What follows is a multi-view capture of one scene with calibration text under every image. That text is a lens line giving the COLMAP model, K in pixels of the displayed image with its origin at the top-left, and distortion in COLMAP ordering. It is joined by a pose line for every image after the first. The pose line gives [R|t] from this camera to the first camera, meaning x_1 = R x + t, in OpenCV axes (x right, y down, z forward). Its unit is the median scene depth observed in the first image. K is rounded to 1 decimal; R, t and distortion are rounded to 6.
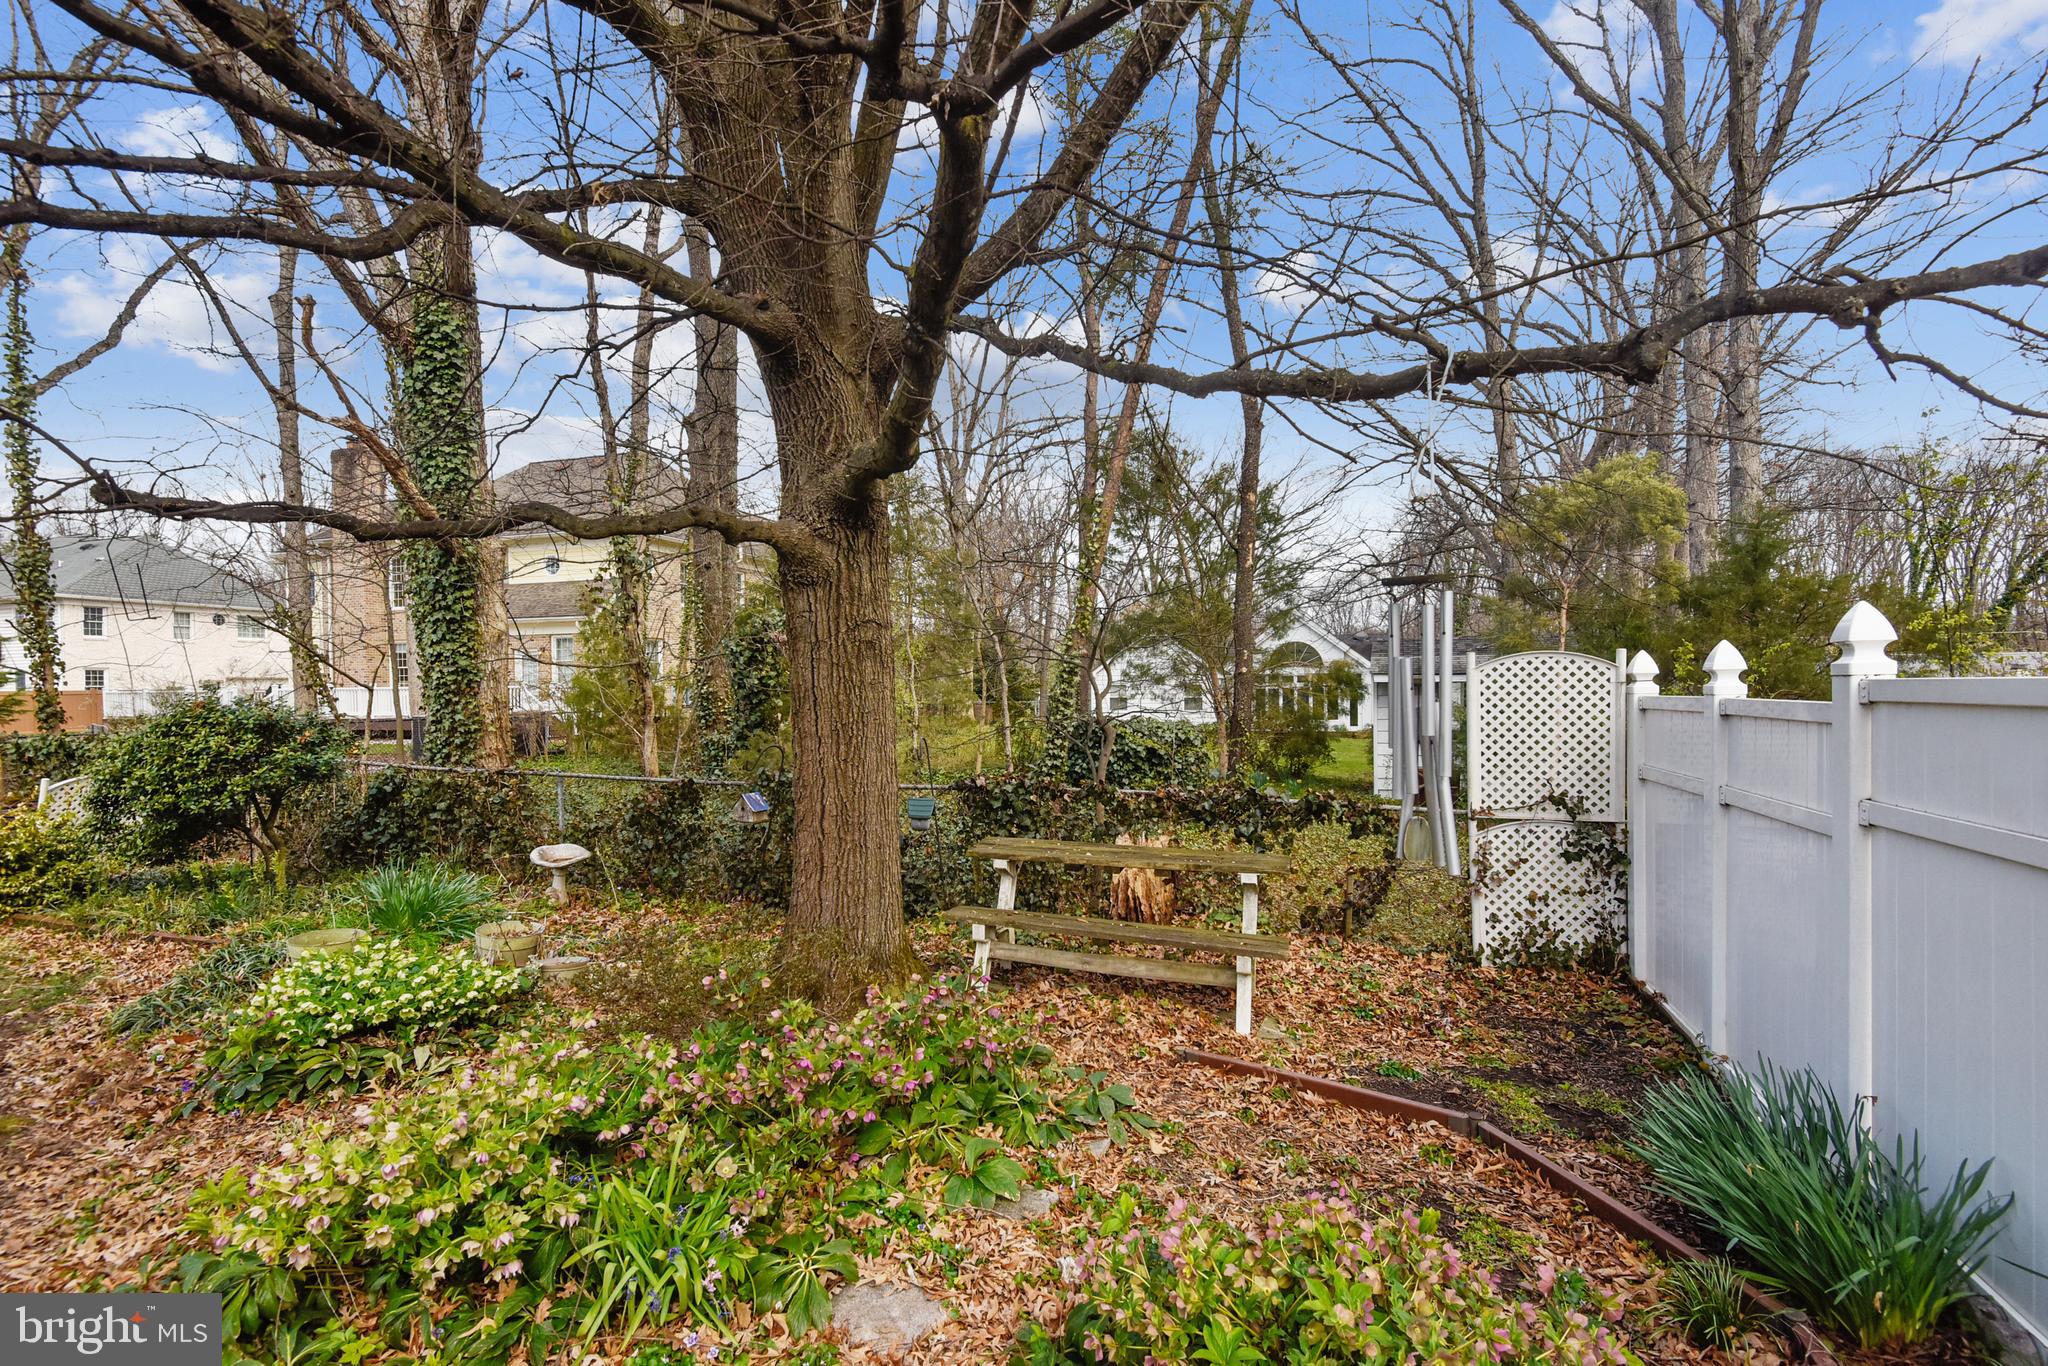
lens RADIAL K [[942.9, 0, 991.7], [0, 942.9, 693.0], [0, 0, 1]] dist [-0.005727, -0.008021]
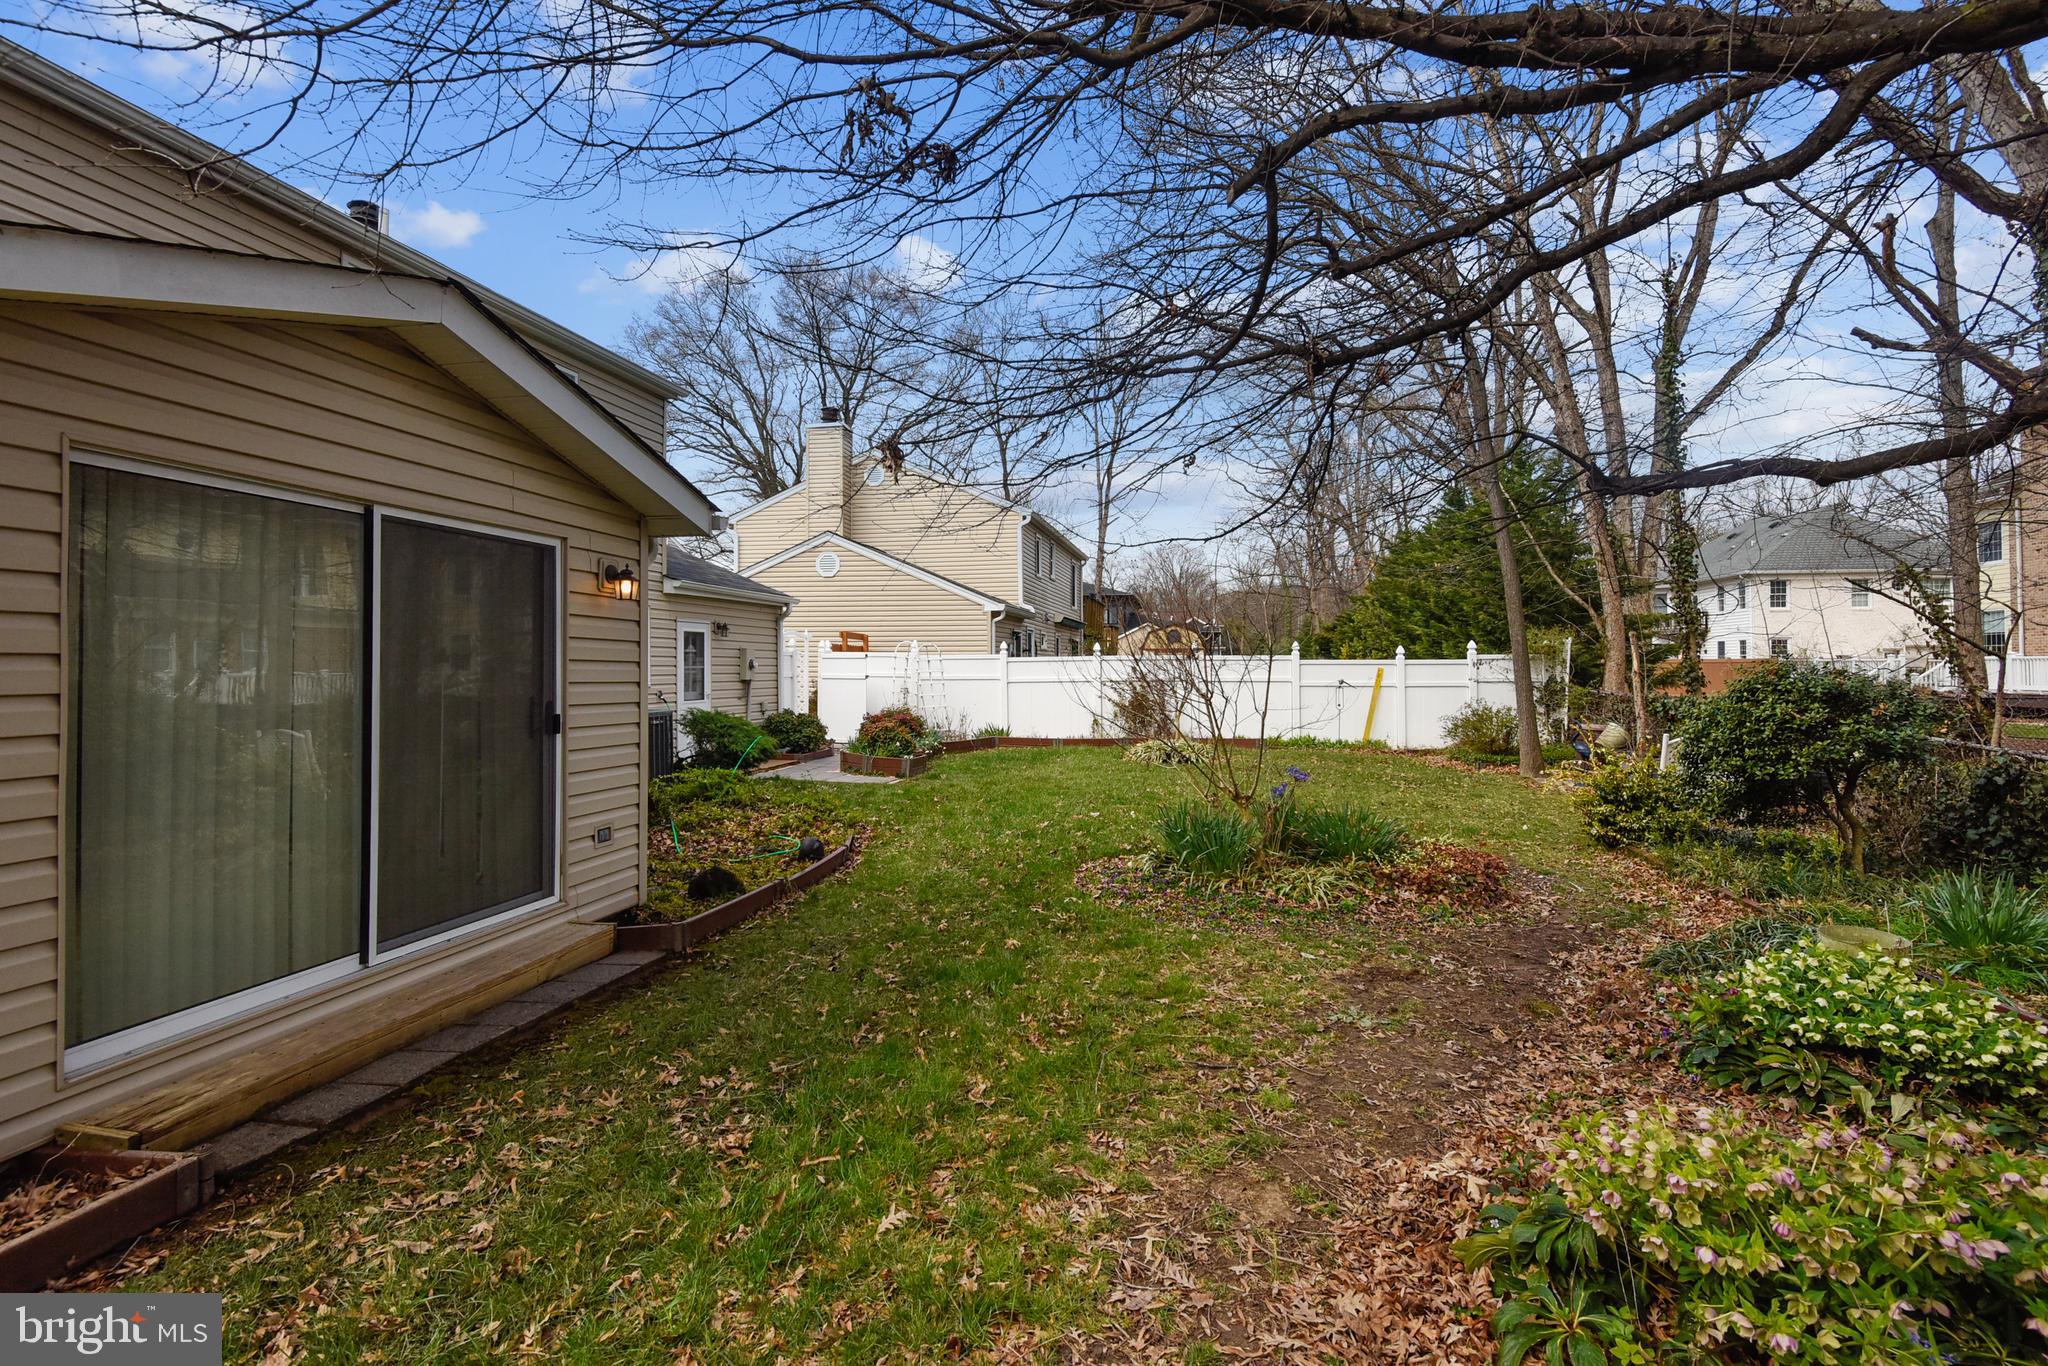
lens RADIAL K [[974.5, 0, 1058.1], [0, 974.5, 644.3], [0, 0, 1]] dist [-0.007135, -0.006687]
pose [[0.134359, -0.010409, -0.990878, 0.120098], [-0.008508, 0.999896, -0.011658, 0.002967], [0.990896, 0.009996, 0.134256, 0.160811]]
